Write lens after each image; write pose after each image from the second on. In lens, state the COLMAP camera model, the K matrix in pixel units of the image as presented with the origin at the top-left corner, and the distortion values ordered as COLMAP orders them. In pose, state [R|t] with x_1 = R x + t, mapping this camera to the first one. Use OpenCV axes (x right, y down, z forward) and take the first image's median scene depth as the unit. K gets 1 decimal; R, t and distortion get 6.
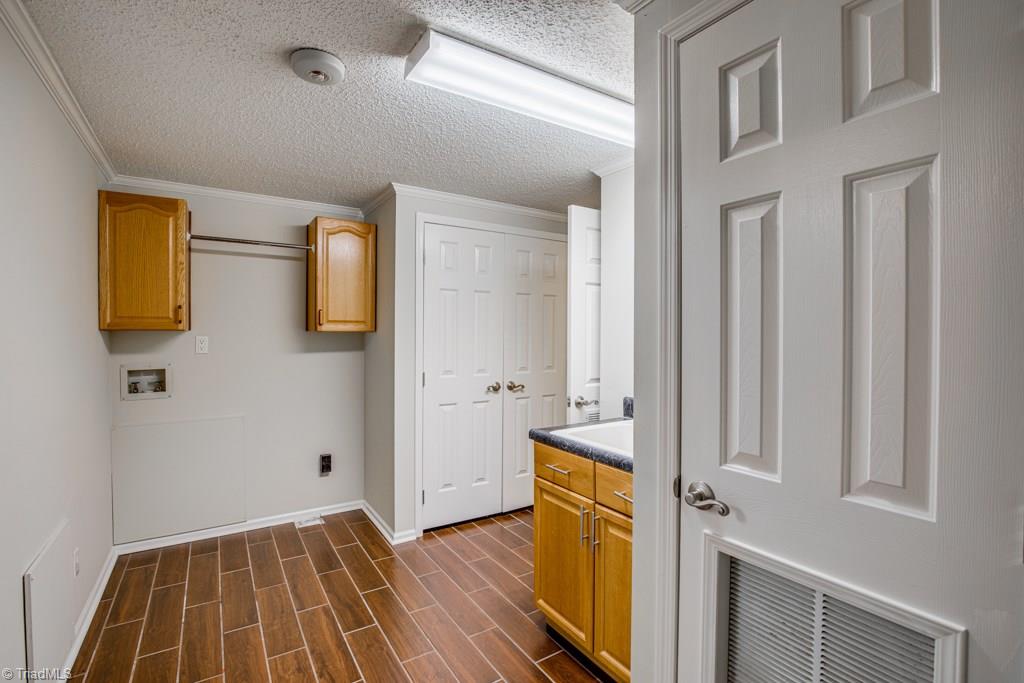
lens RADIAL K [[464.7, 0, 513.7], [0, 464.7, 337.5], [0, 0, 1]] dist [-0.025540, -0.000123]
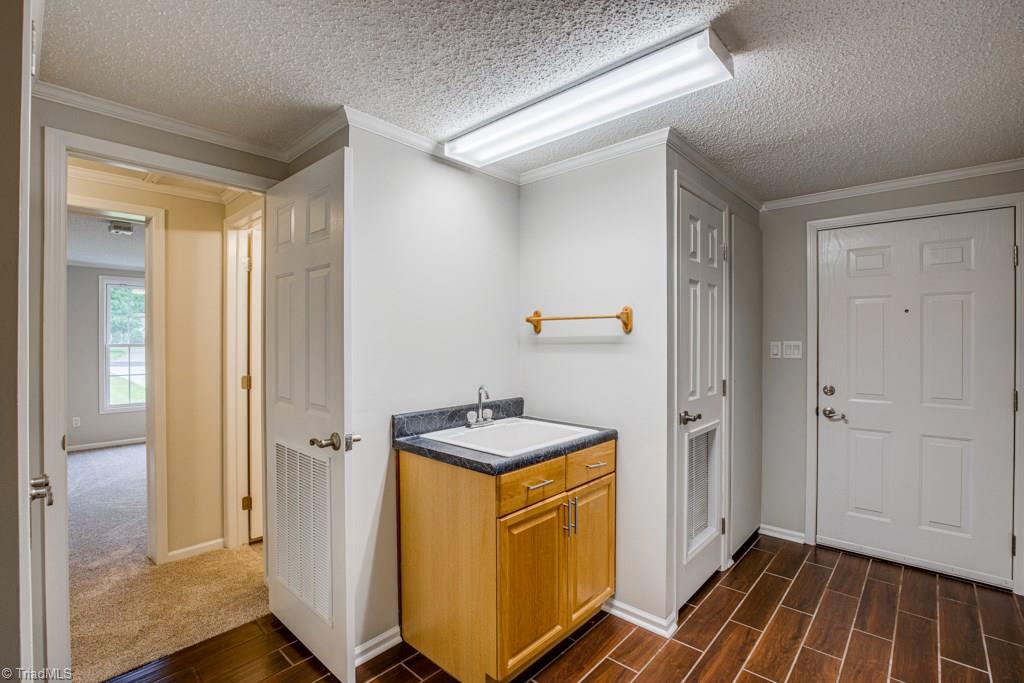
lens RADIAL K [[464.7, 0, 544.2], [0, 464.7, 342.7], [0, 0, 1]] dist [-0.025540, -0.000123]
pose [[-0.293092, -0.005721, 0.956067, -0.828545], [0.007496, 0.999938, 0.008282, -0.008238], [-0.956055, 0.009594, -0.293030, 1.315910]]
